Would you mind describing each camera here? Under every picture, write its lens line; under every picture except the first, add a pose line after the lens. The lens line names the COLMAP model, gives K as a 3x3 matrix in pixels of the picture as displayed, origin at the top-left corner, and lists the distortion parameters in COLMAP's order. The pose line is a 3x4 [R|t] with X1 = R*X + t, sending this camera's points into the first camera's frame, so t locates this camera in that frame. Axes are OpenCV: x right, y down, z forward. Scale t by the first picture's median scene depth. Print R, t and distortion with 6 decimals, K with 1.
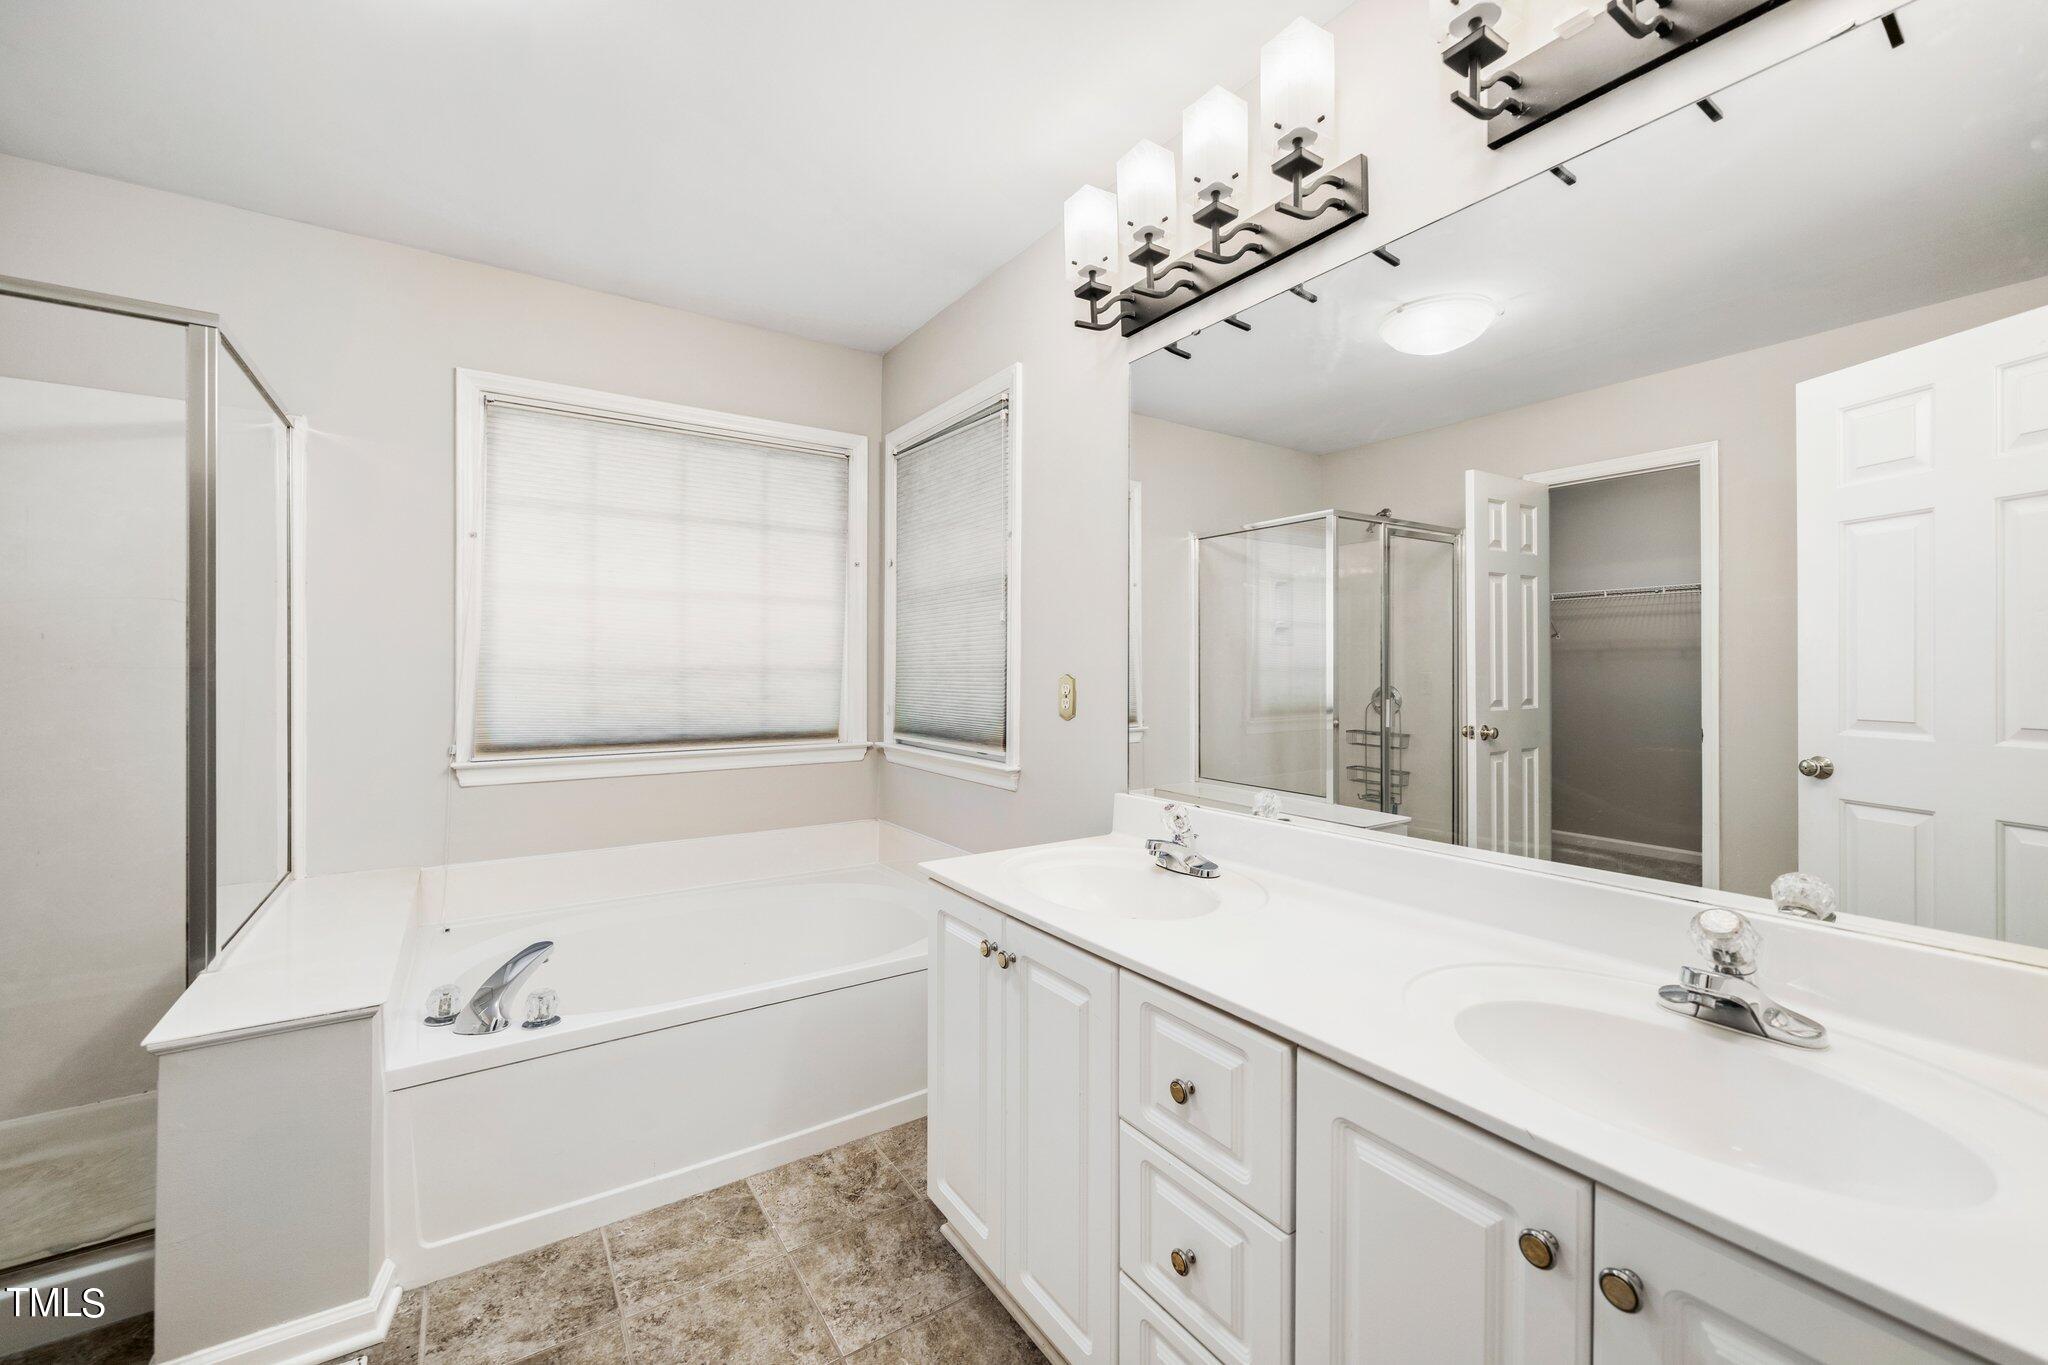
lens RADIAL K [[817.9, 0, 1017.9], [0, 817.9, 679.4], [0, 0, 1]] dist [-0.000402, -0.000040]
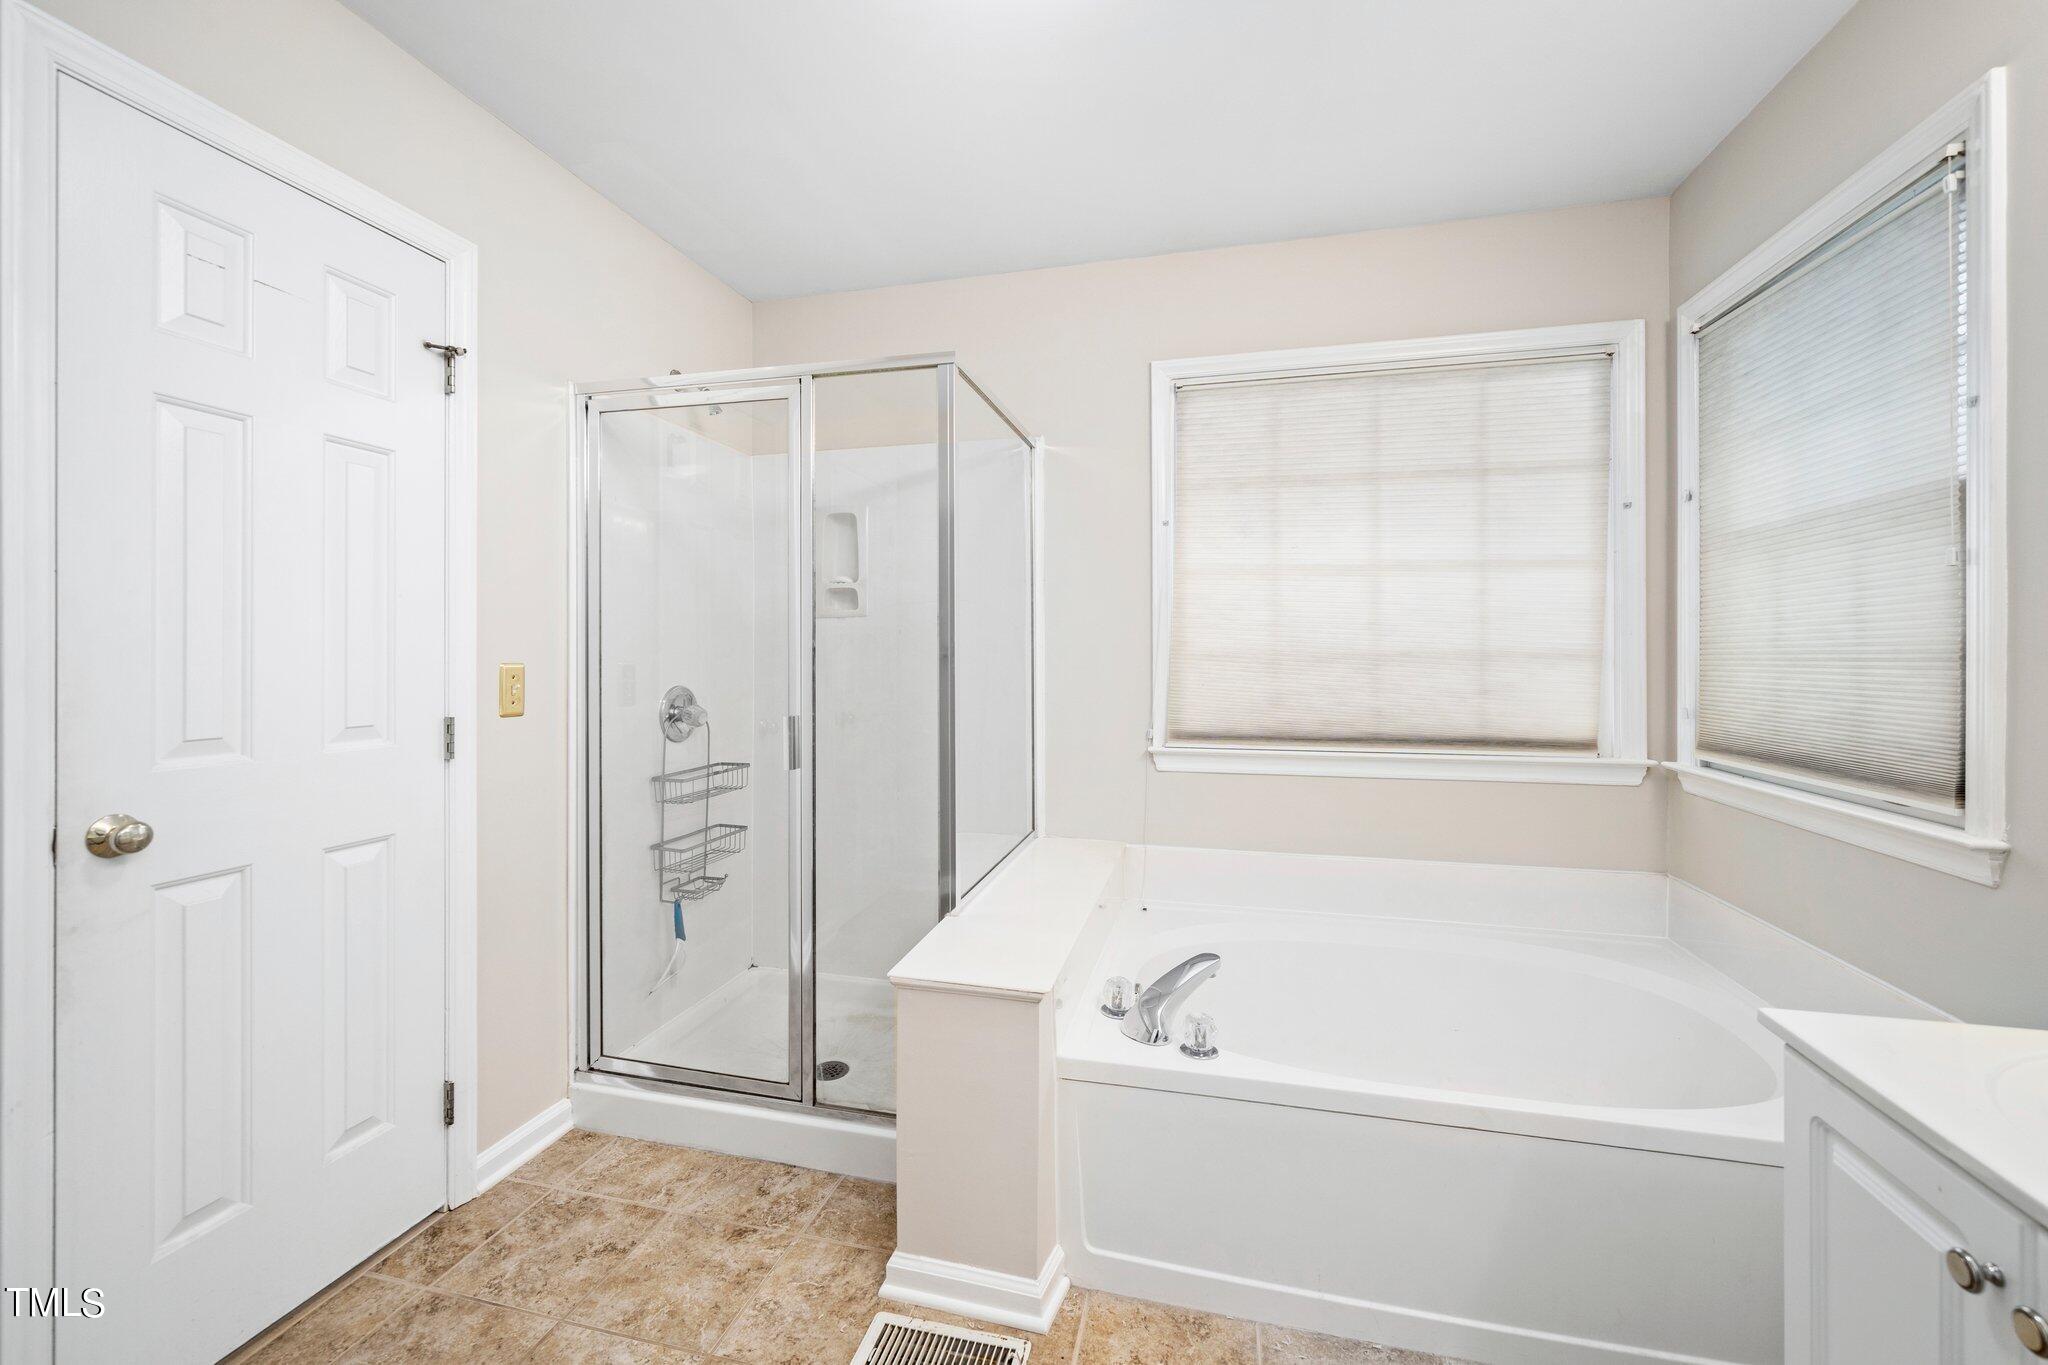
lens RADIAL K [[826.0, 0, 1023.2], [0, 826.0, 647.6], [0, 0, 1]] dist [-0.000768, -0.000325]
pose [[0.673775, -0.008173, -0.738892, -0.030242], [-0.007445, 0.999813, -0.017848, -0.003154], [0.738899, 0.017527, 0.673588, 0.180889]]
